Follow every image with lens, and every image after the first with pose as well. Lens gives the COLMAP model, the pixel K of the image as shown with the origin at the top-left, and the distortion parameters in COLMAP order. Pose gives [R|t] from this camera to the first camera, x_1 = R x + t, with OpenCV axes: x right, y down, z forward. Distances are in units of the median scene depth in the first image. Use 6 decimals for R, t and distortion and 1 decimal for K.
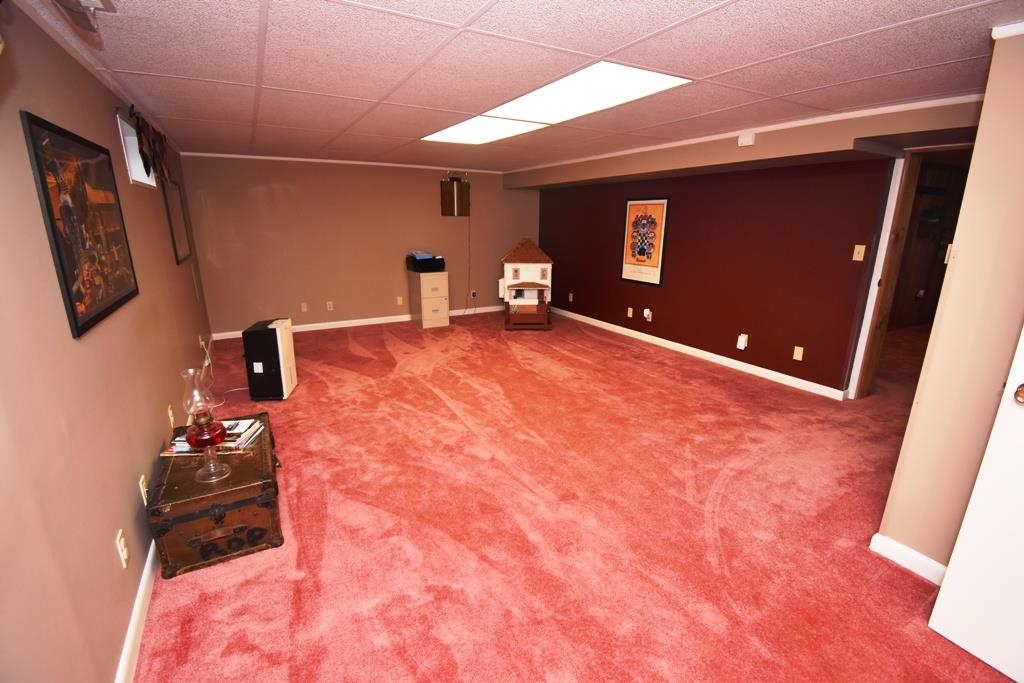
lens RADIAL K [[453.7, 0, 512.0], [0, 453.7, 341.5], [0, 0, 1]] dist [0.025113, -0.027077]
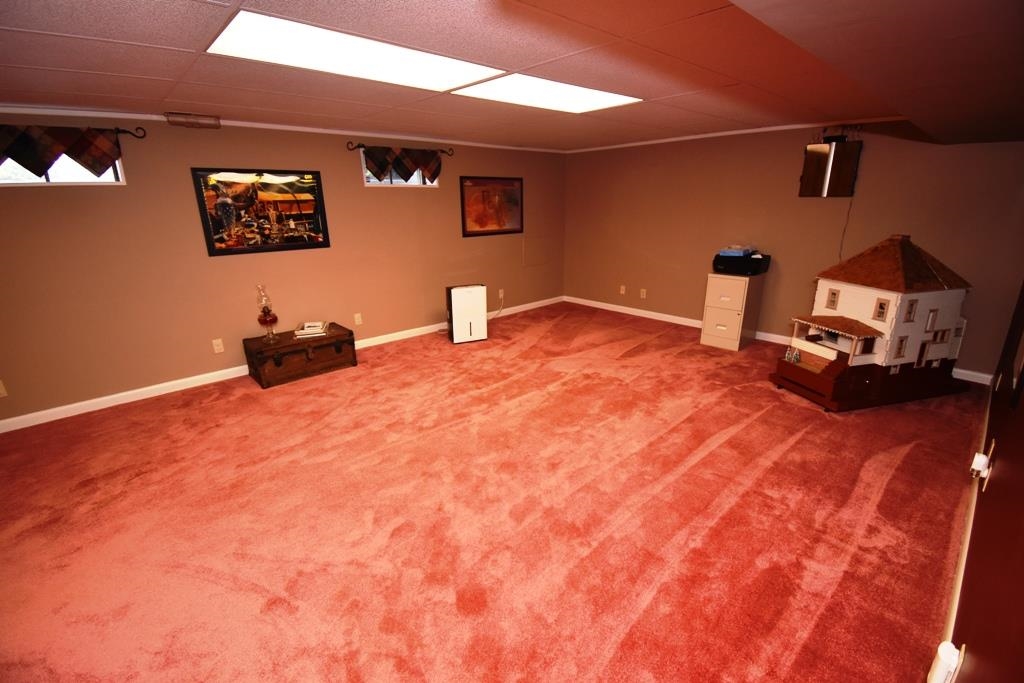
lens RADIAL K [[453.7, 0, 512.0], [0, 453.7, 341.5], [0, 0, 1]] dist [0.025113, -0.027077]
pose [[0.229925, 0.281757, -0.931530, 0.476462], [-0.242480, 0.943573, 0.225550, -0.134475], [0.942517, 0.174018, 0.285272, 0.484447]]
